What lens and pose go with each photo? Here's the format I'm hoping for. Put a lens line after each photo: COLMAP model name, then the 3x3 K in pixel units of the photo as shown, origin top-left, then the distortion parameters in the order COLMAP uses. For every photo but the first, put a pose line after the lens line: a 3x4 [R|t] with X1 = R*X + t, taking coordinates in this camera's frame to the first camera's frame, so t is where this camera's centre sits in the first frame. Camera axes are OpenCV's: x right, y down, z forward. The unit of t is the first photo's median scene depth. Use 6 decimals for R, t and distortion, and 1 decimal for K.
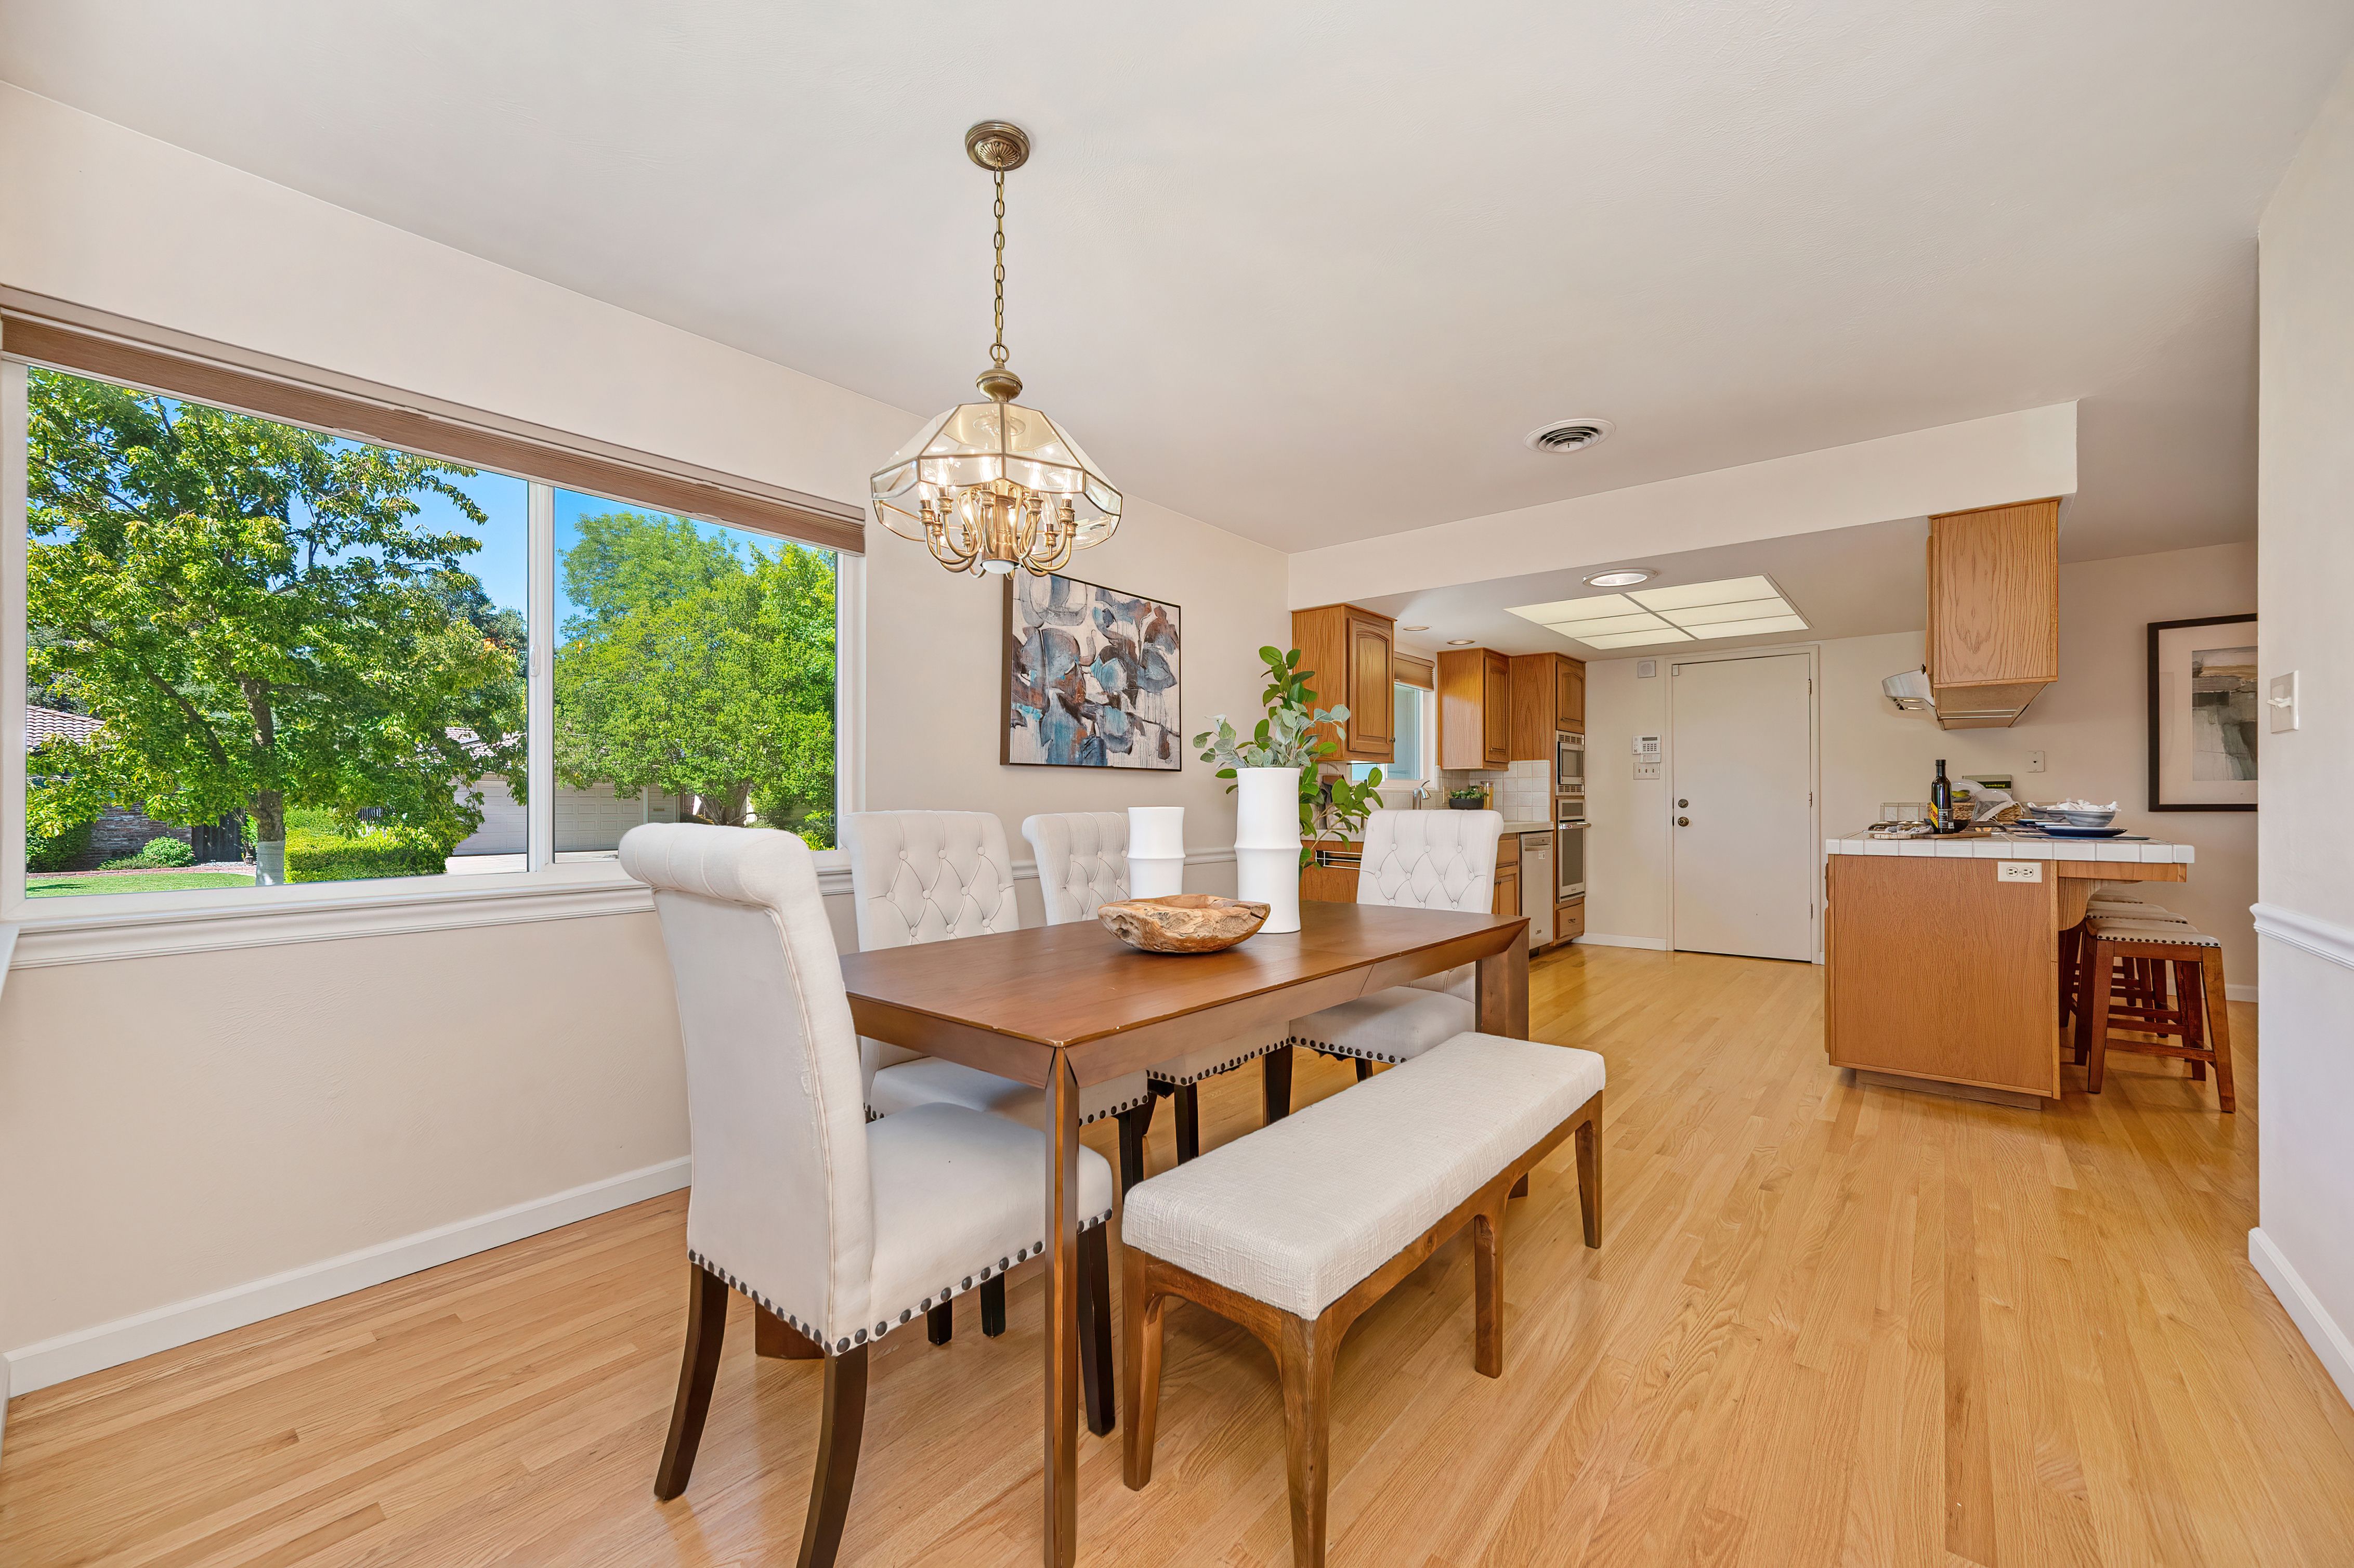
lens RADIAL K [[932.9, 0, 1179.3], [0, 932.9, 797.0], [0, 0, 1]] dist [-0.001031, 0.000189]
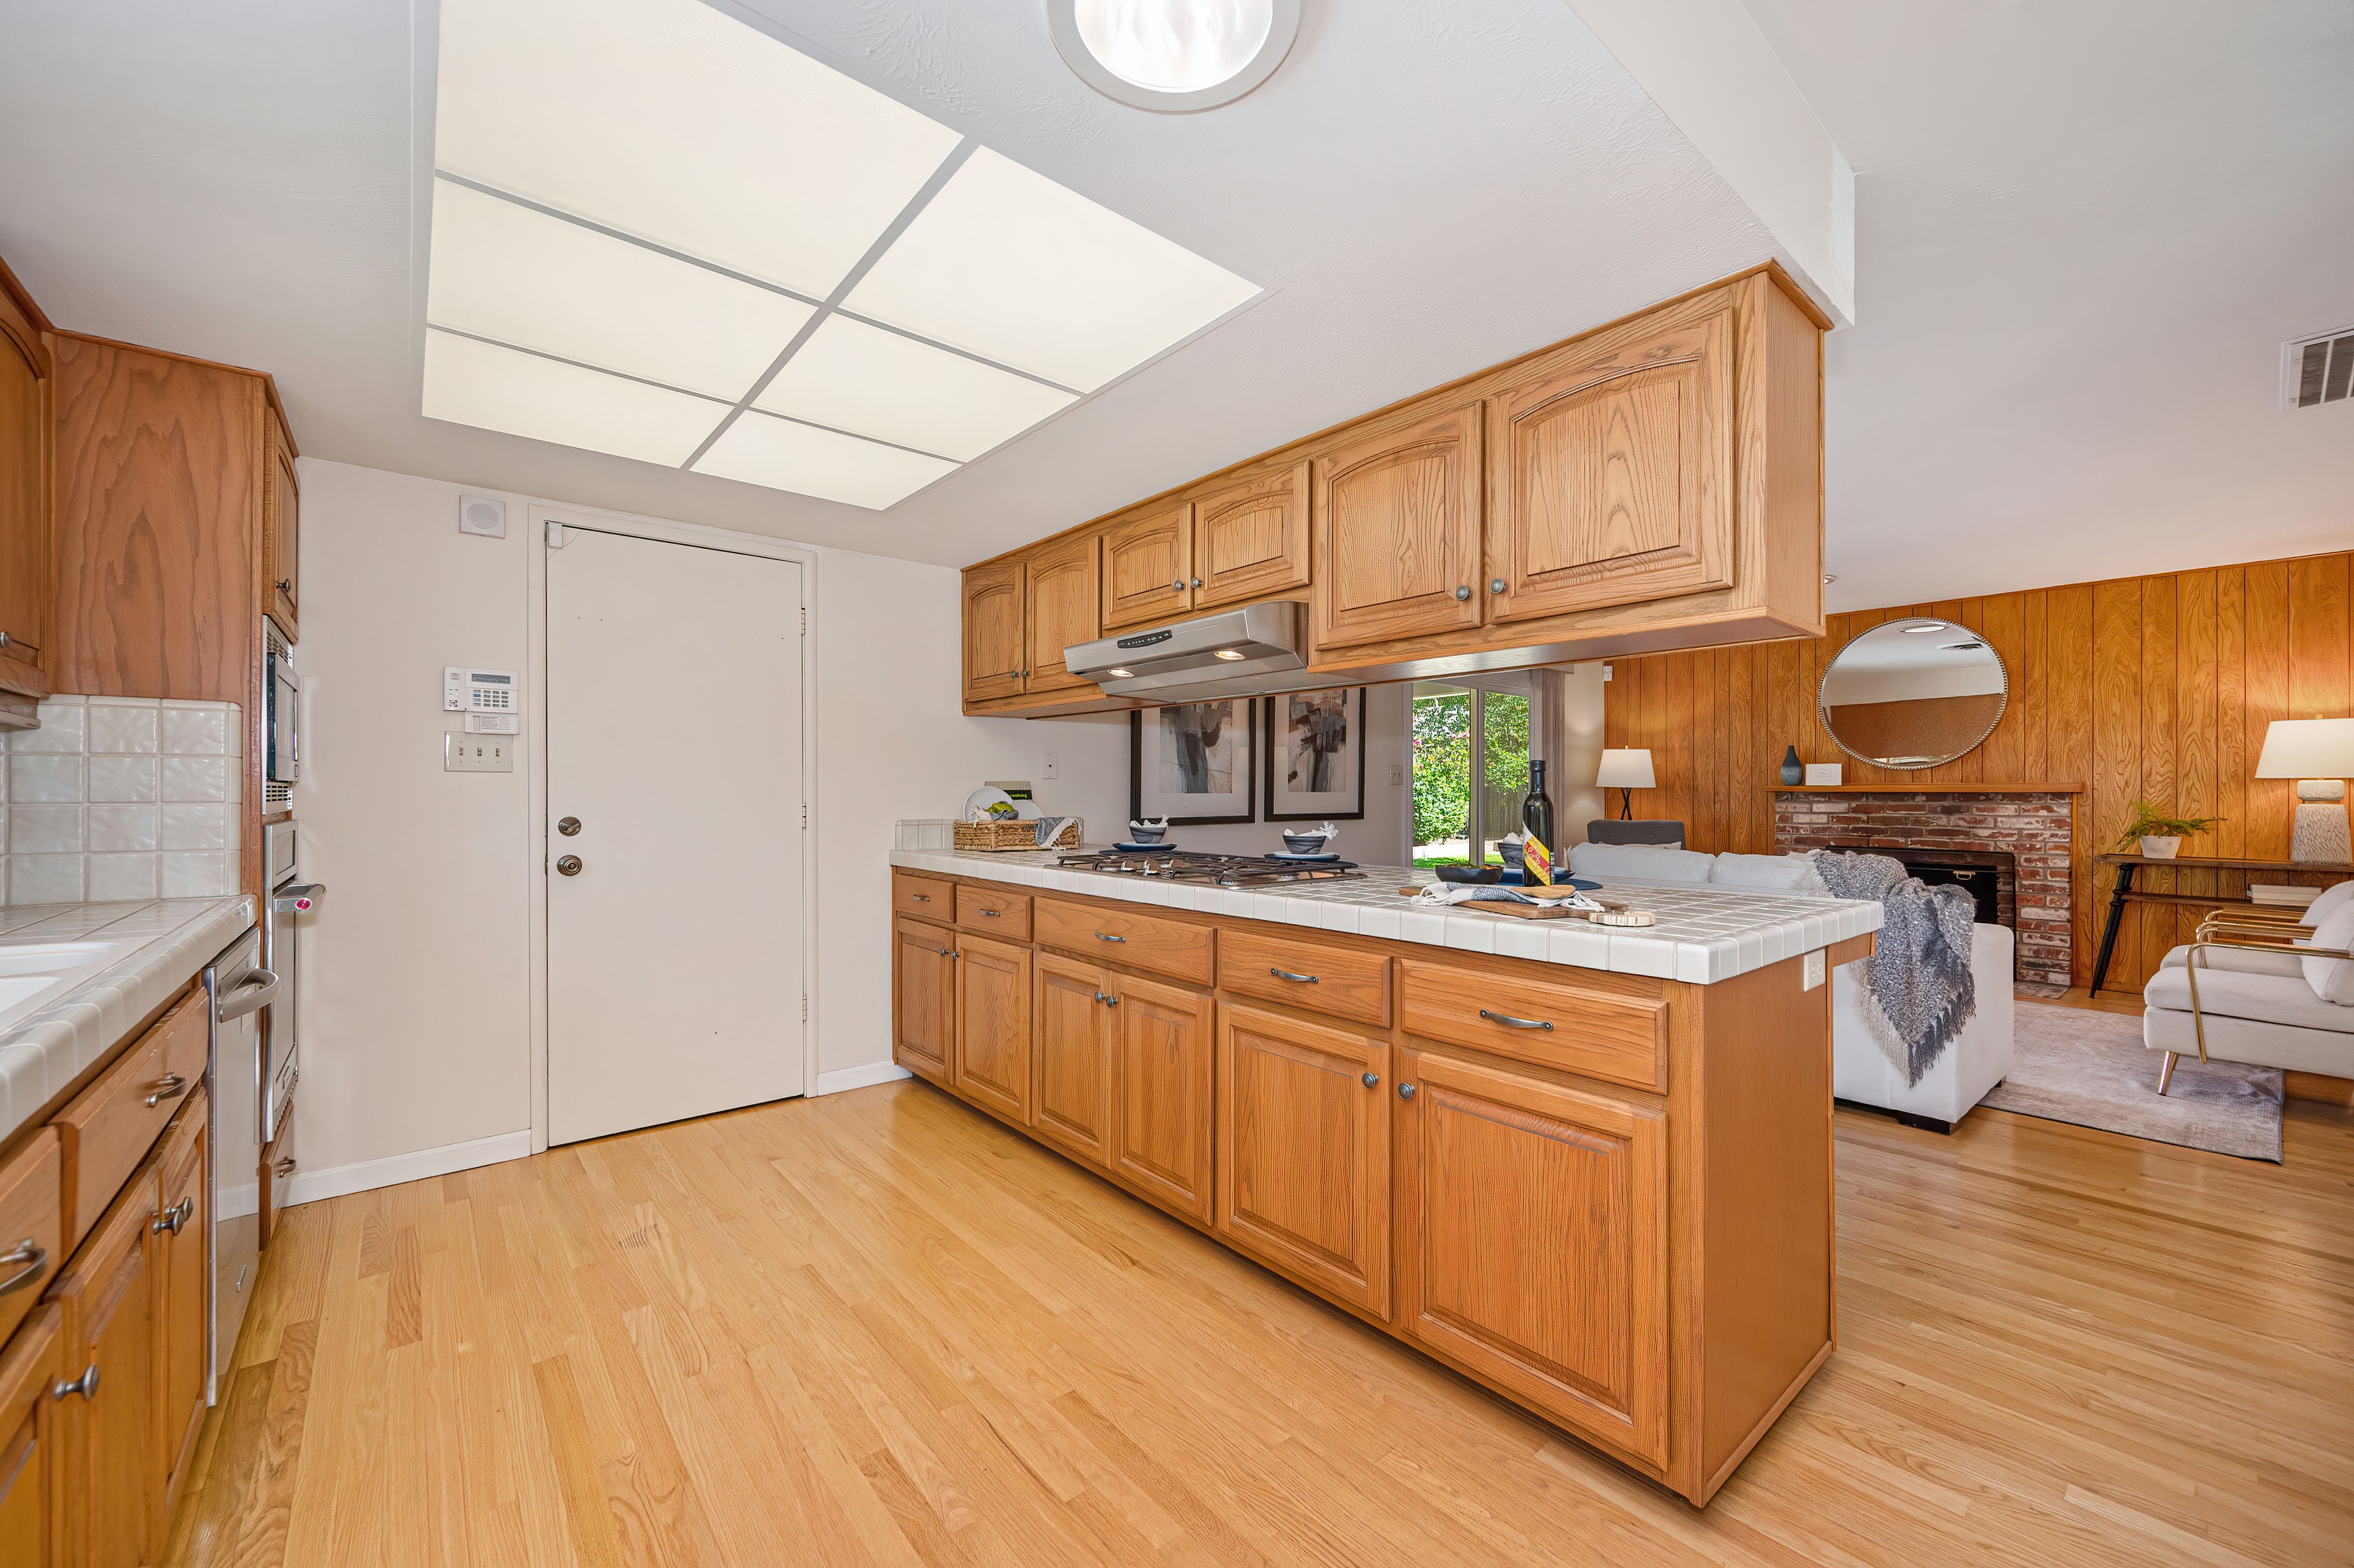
lens RADIAL K [[932.9, 0, 1183.2], [0, 932.9, 784.4], [0, 0, 1]] dist [-0.001031, 0.000189]
pose [[0.177180, 0.014718, 0.984068, 0.226138], [-0.007411, 0.999880, -0.013620, -0.016699], [-0.984151, -0.004880, 0.177268, 1.012147]]
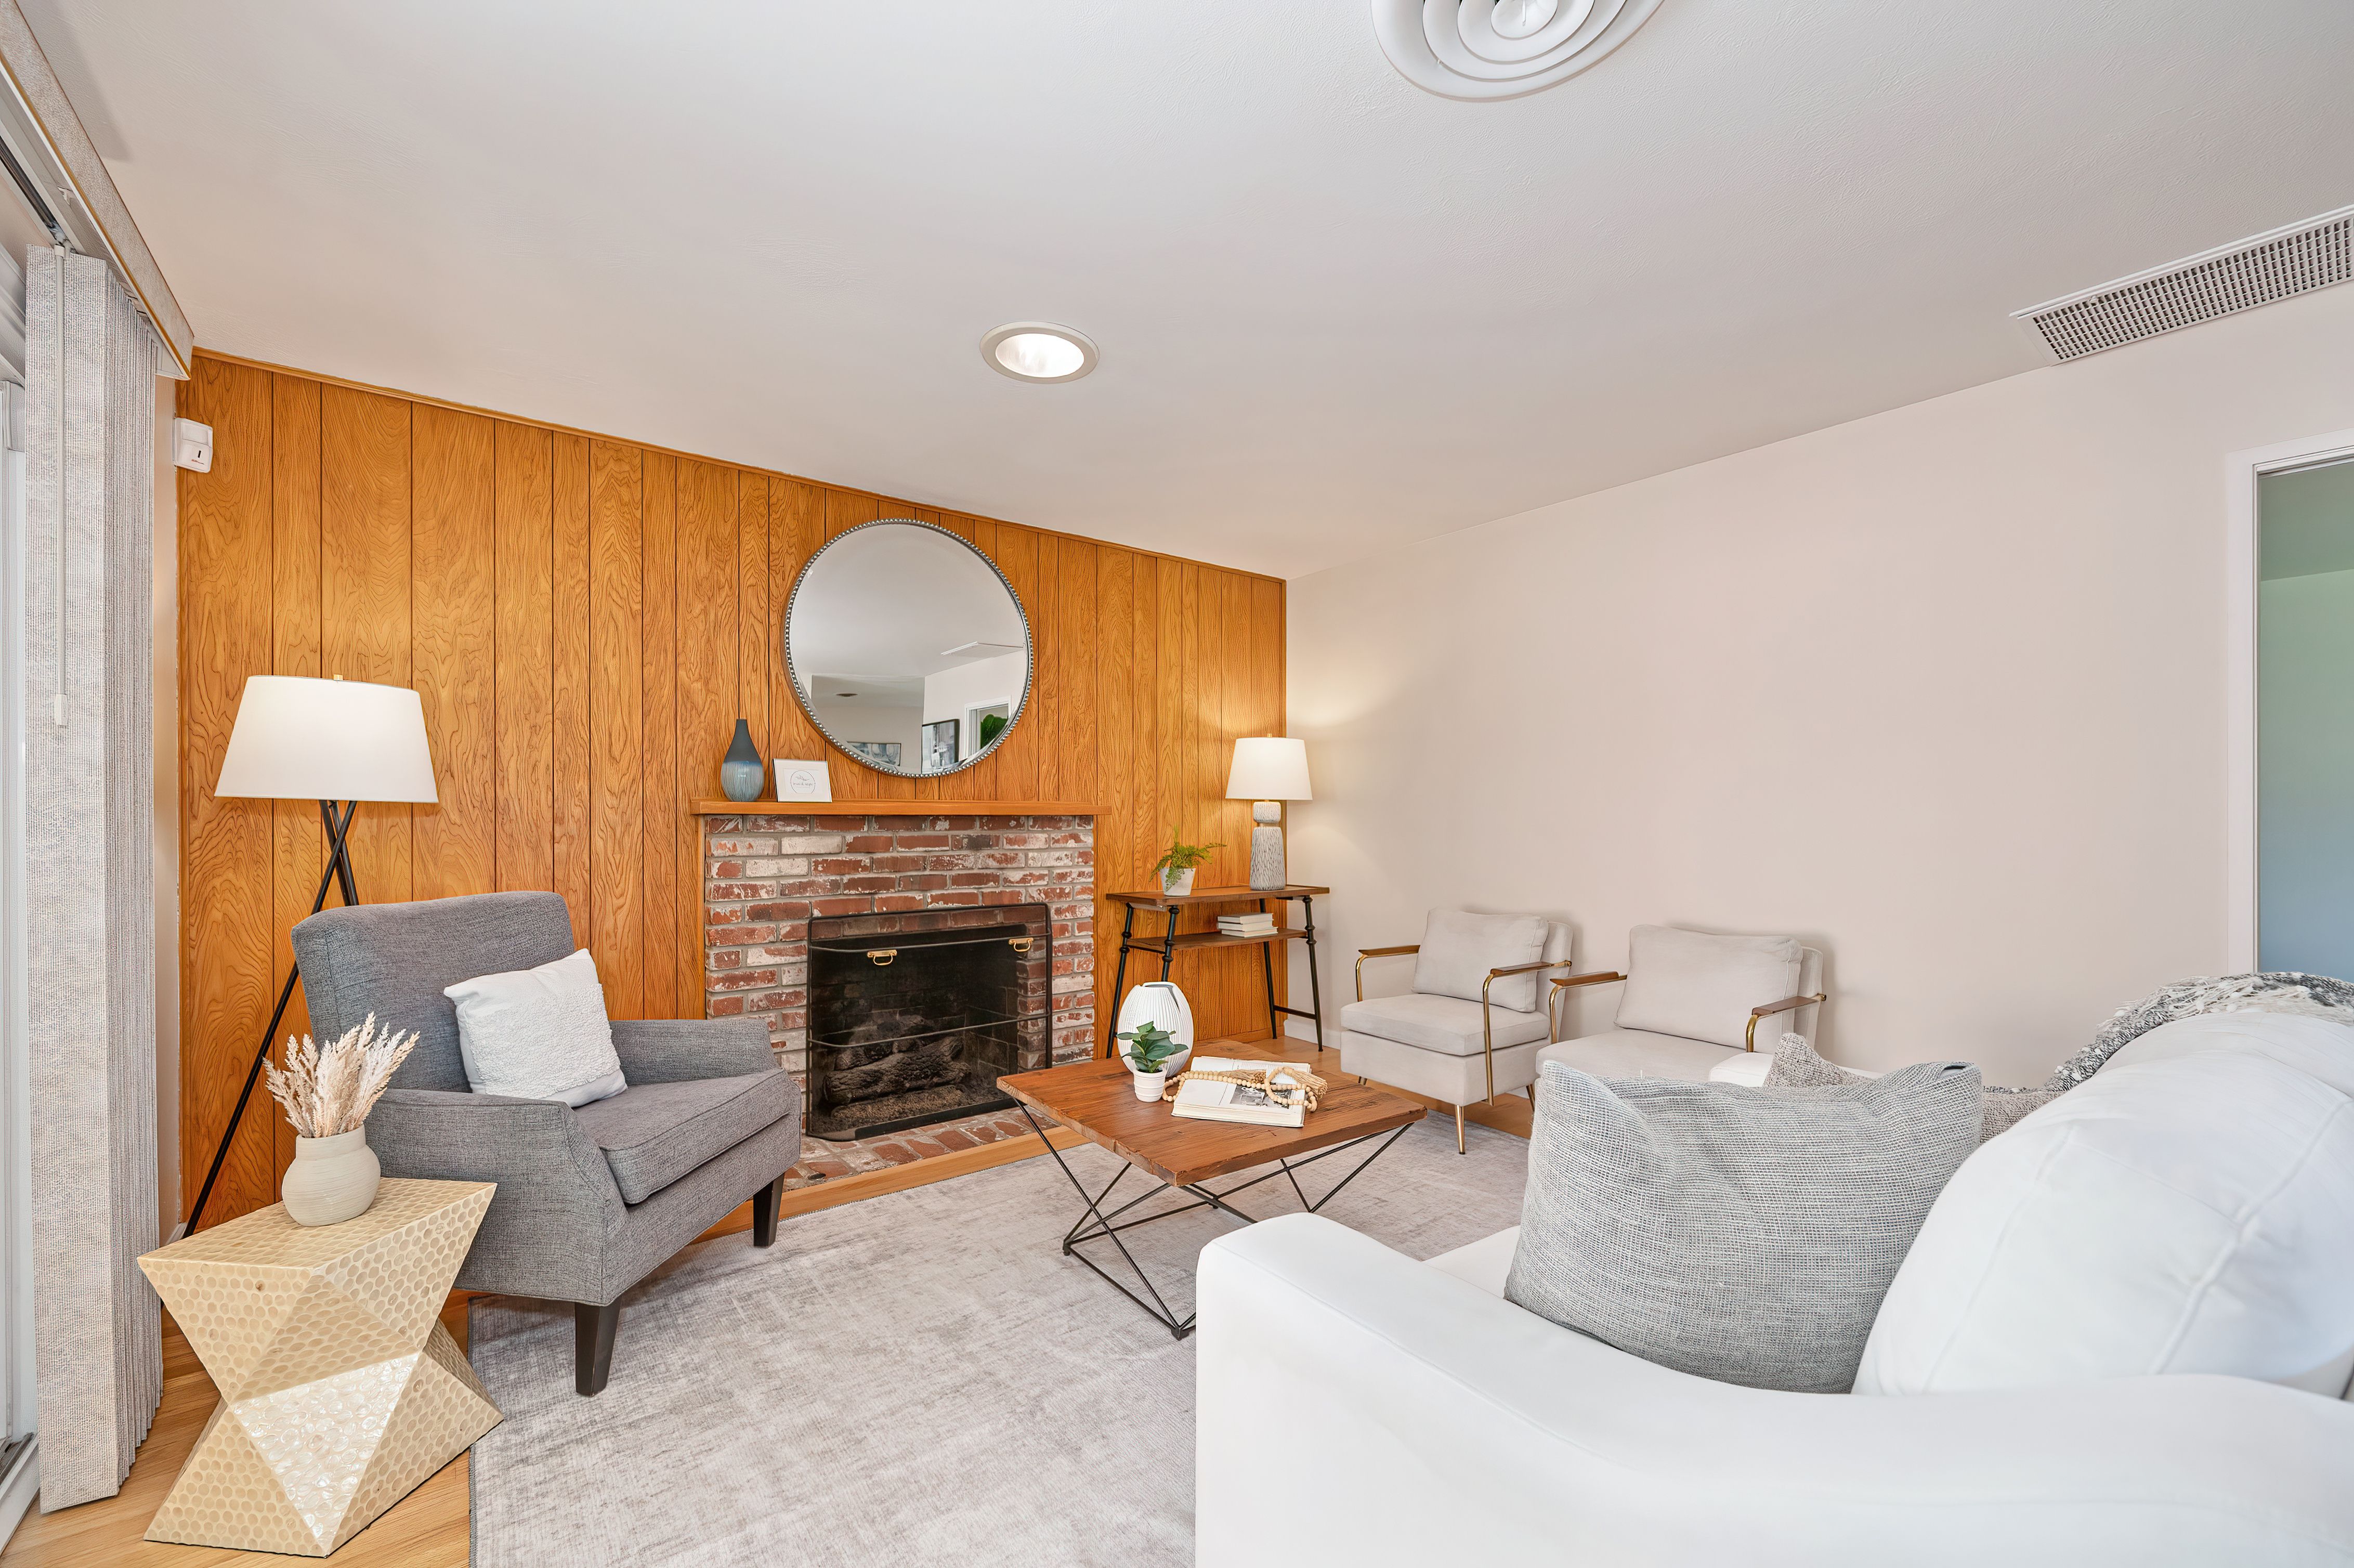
lens RADIAL K [[932.9, 0, 1166.7], [0, 932.9, 821.8], [0, 0, 1]] dist [-0.001031, 0.000189]
pose [[-0.974659, 0.007528, 0.223570, 1.503580], [0.007182, 0.999971, -0.002360, -0.022746], [-0.223581, -0.000695, -0.974685, 0.949530]]
